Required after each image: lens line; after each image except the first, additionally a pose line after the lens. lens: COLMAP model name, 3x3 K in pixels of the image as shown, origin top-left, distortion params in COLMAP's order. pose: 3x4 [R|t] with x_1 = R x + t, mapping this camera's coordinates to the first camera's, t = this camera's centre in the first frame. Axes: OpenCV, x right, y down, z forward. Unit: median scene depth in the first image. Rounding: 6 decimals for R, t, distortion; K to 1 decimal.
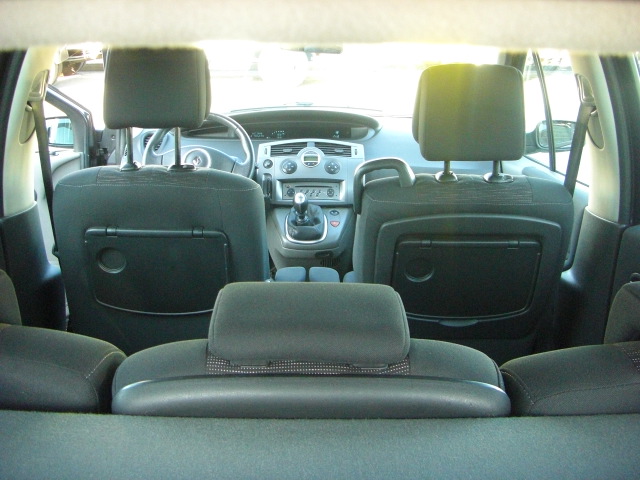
lens RADIAL K [[743.4, 0, 322.6], [0, 743.4, 242.9], [0, 0, 1]] dist [-0.125608, 0.000000]
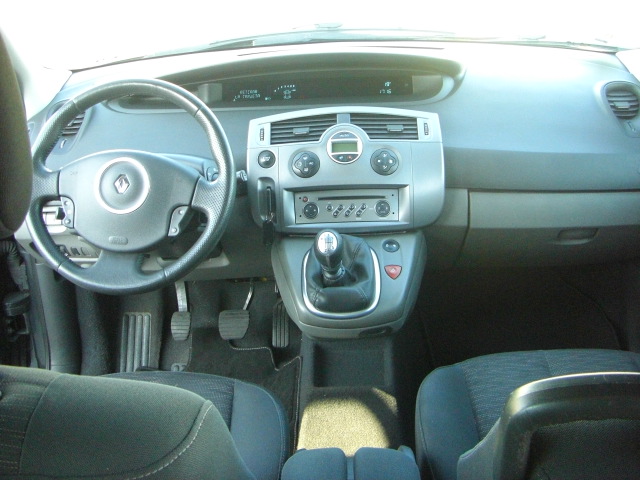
lens RADIAL K [[743.4, 0, 318.1], [0, 743.4, 233.4], [0, 0, 1]] dist [-0.125608, 0.000000]
pose [[0.998326, -0.031161, -0.048717, -0.010640], [0.038058, 0.988289, 0.147774, -0.132049], [0.043542, -0.149380, 0.987821, 0.452312]]
